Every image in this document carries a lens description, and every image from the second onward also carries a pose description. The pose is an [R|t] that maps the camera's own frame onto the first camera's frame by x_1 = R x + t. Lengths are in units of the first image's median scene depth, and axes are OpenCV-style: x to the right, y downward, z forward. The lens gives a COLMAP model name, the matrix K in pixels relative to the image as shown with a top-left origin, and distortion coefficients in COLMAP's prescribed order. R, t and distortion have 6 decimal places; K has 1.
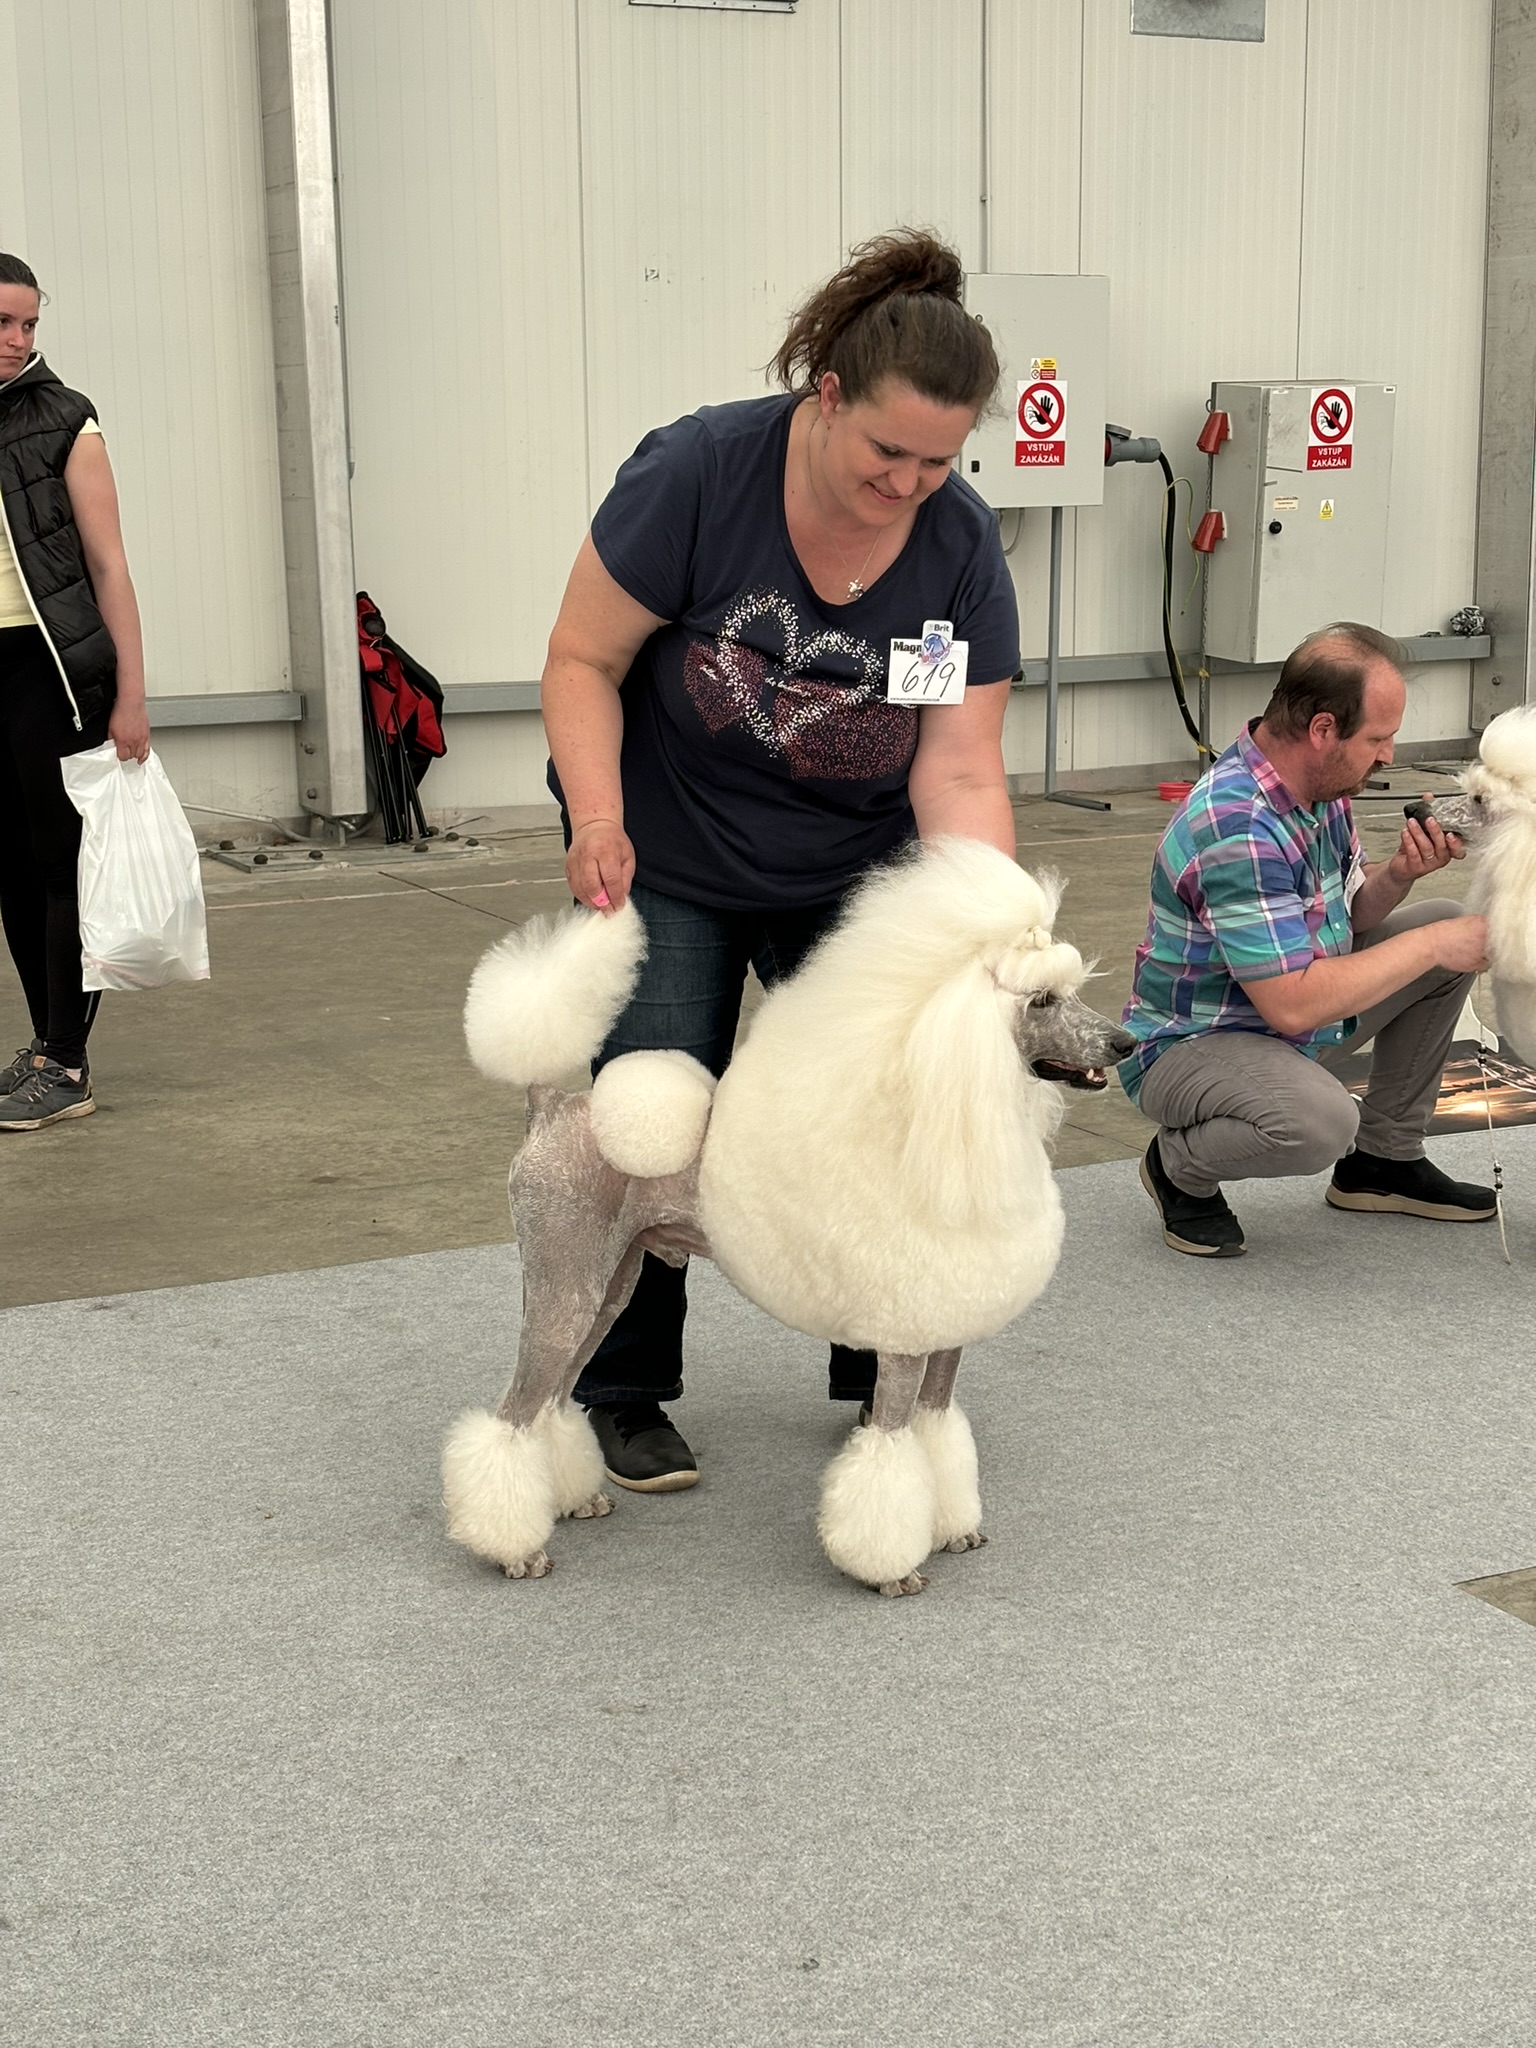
lens RADIAL K [[3092.0, 0, 822.6], [0, 3092.0, 1022.5], [0, 0, 1]] dist [0.256149, -0.981709]
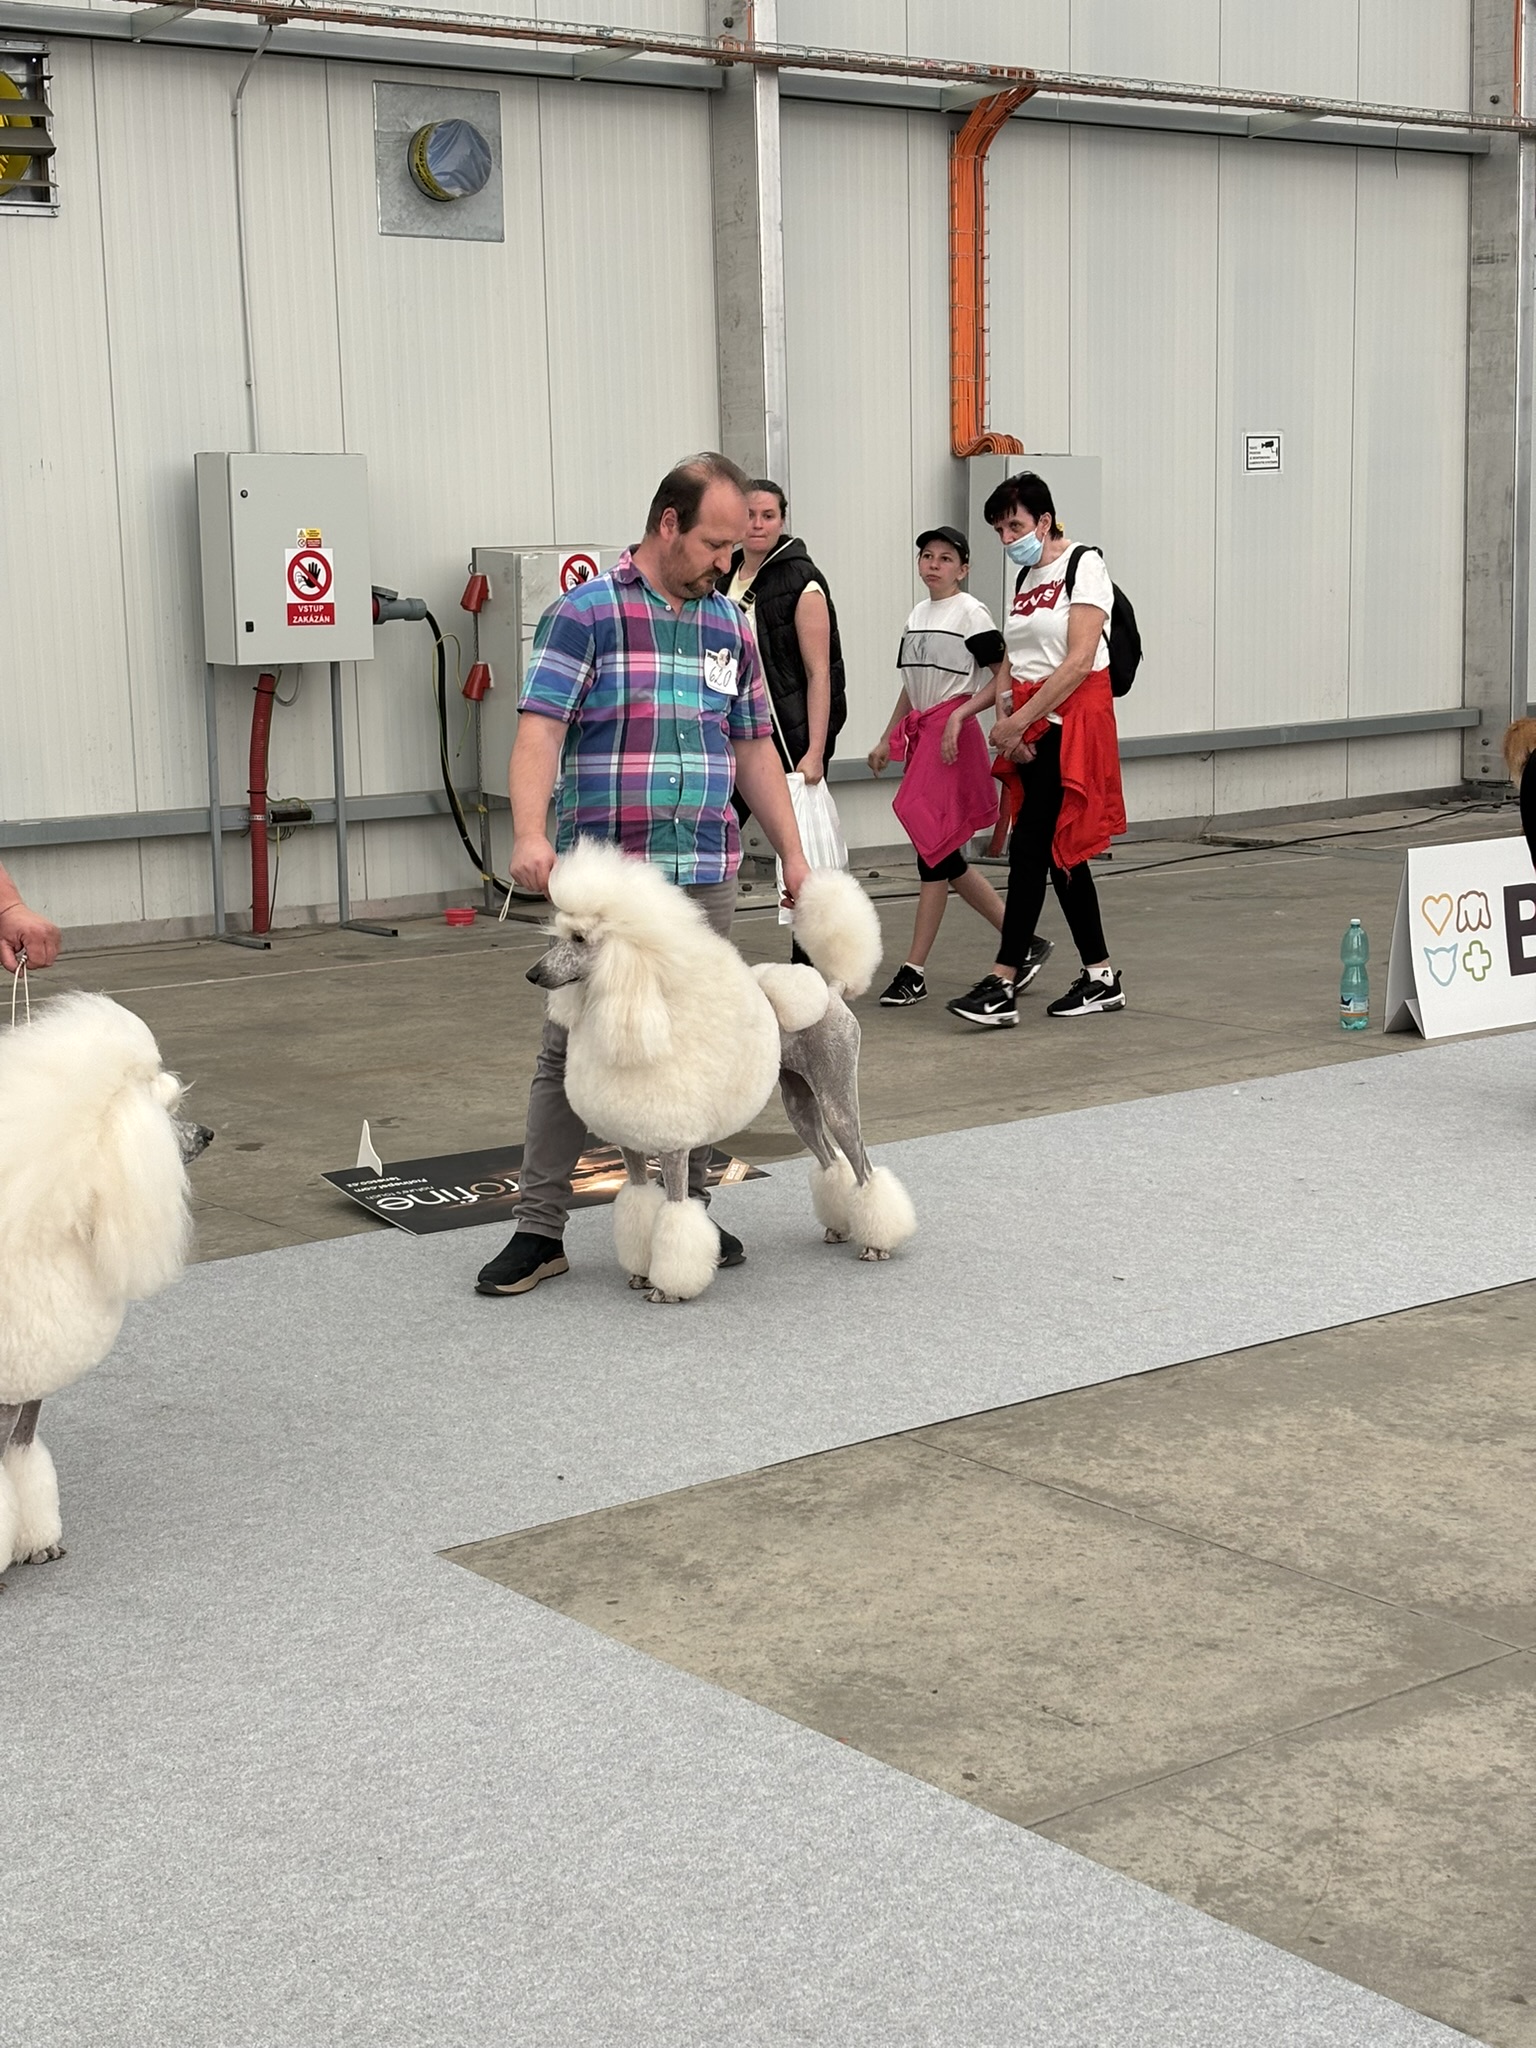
lens RADIAL K [[3092.0, 0, 822.6], [0, 3092.0, 1022.5], [0, 0, 1]] dist [0.256149, -0.981709]
pose [[0.984339, -0.041498, 0.171334, 0.052883], [0.047693, 0.998343, -0.032198, 0.004299], [-0.169714, 0.039865, 0.984687, -0.102831]]
